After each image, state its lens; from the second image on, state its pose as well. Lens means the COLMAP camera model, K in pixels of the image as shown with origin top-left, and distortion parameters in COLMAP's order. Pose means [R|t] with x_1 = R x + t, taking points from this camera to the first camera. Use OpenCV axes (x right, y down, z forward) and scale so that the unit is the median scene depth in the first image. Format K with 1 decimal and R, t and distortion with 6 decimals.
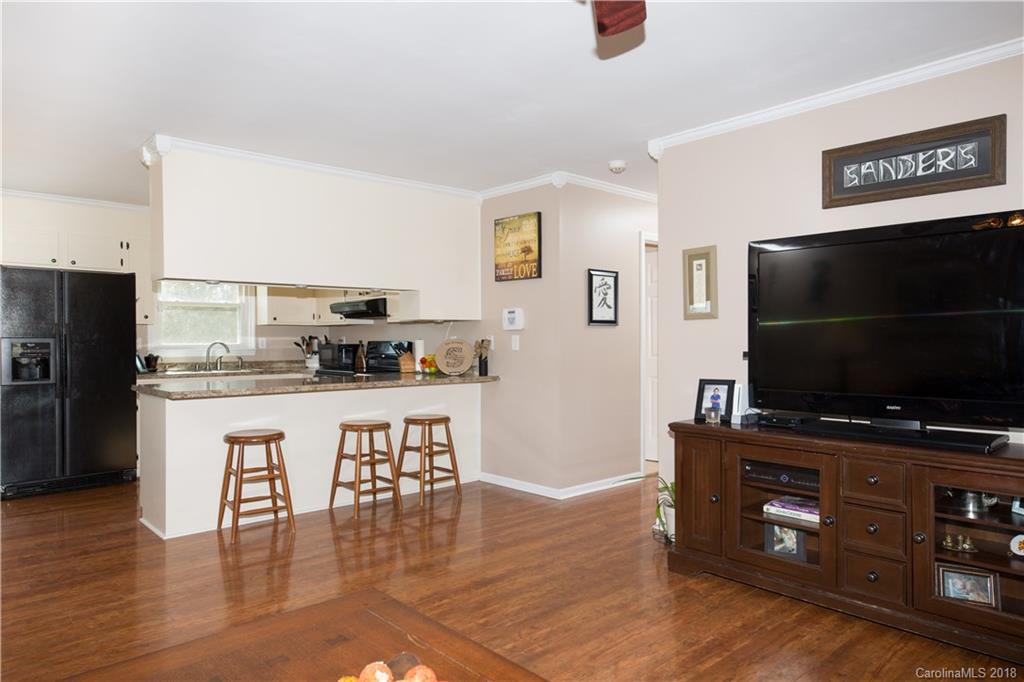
lens RADIAL K [[656.8, 0, 512.4], [0, 656.8, 344.4], [0, 0, 1]] dist [0.016756, -0.002474]
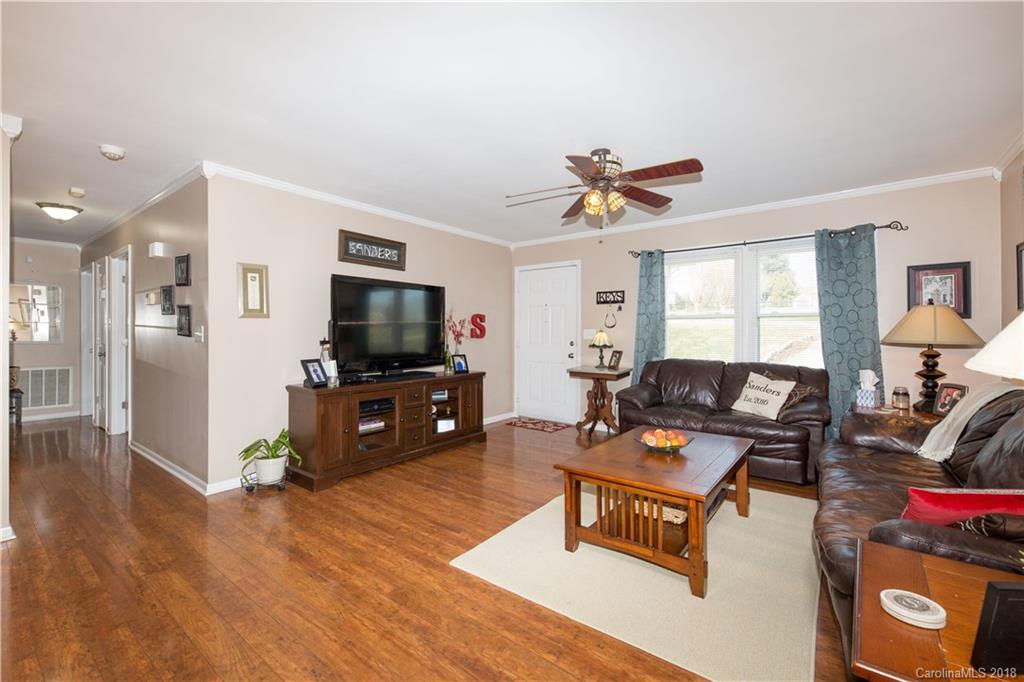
lens RADIAL K [[433.6, 0, 515.8], [0, 433.6, 336.0], [0, 0, 1]] dist [0.008881, 0.000275]
pose [[-0.175972, -0.005267, 0.984381, -0.829260], [0.005134, 0.999967, 0.006268, -0.005439], [-0.984382, 0.006157, -0.175940, 0.776592]]
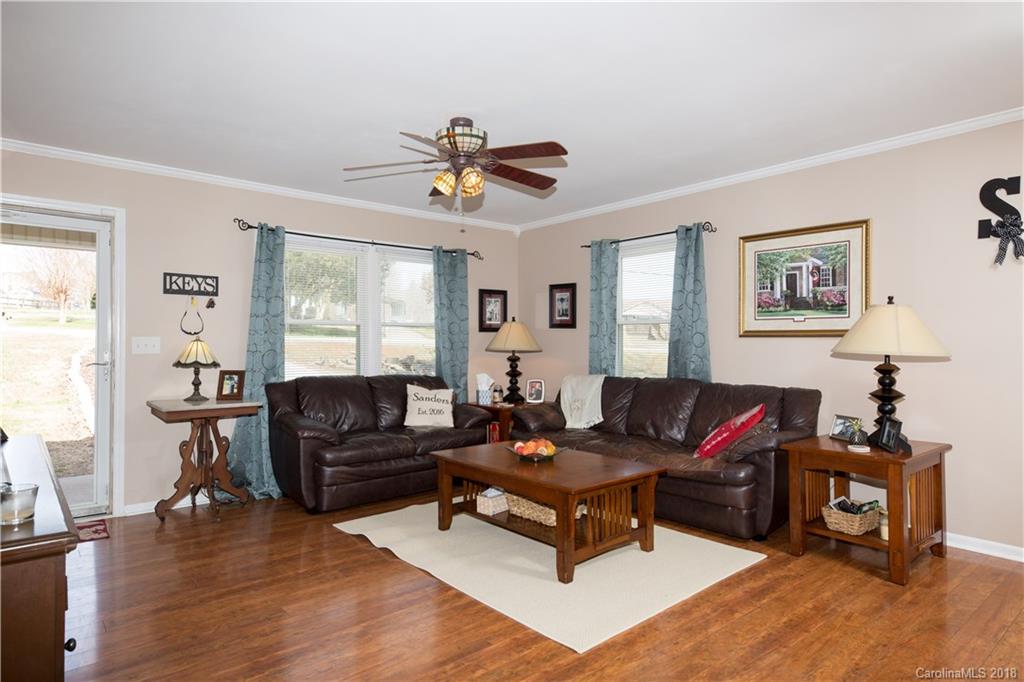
lens RADIAL K [[587.3, 0, 513.3], [0, 587.3, 340.3], [0, 0, 1]] dist [0.009366, 0.005723]
pose [[-0.999330, 0.004055, 0.036382, -0.067979], [0.004074, 0.999992, 0.000445, -0.008397], [-0.036380, 0.000593, -0.999338, 1.467448]]
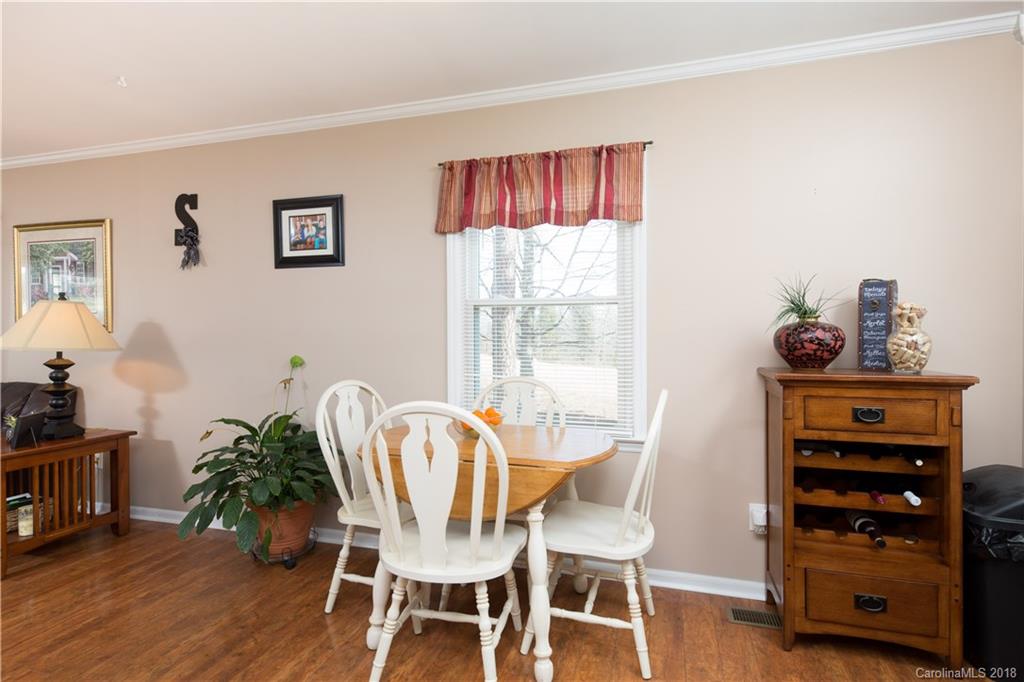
lens RADIAL K [[508.7, 0, 515.0], [0, 508.7, 342.8], [0, 0, 1]] dist [0.011993, 0.001863]
pose [[-0.855480, 0.010920, -0.517720, -0.910391], [0.001436, 0.999824, 0.018716, -0.008399], [0.517833, 0.015268, -0.855345, 1.619480]]
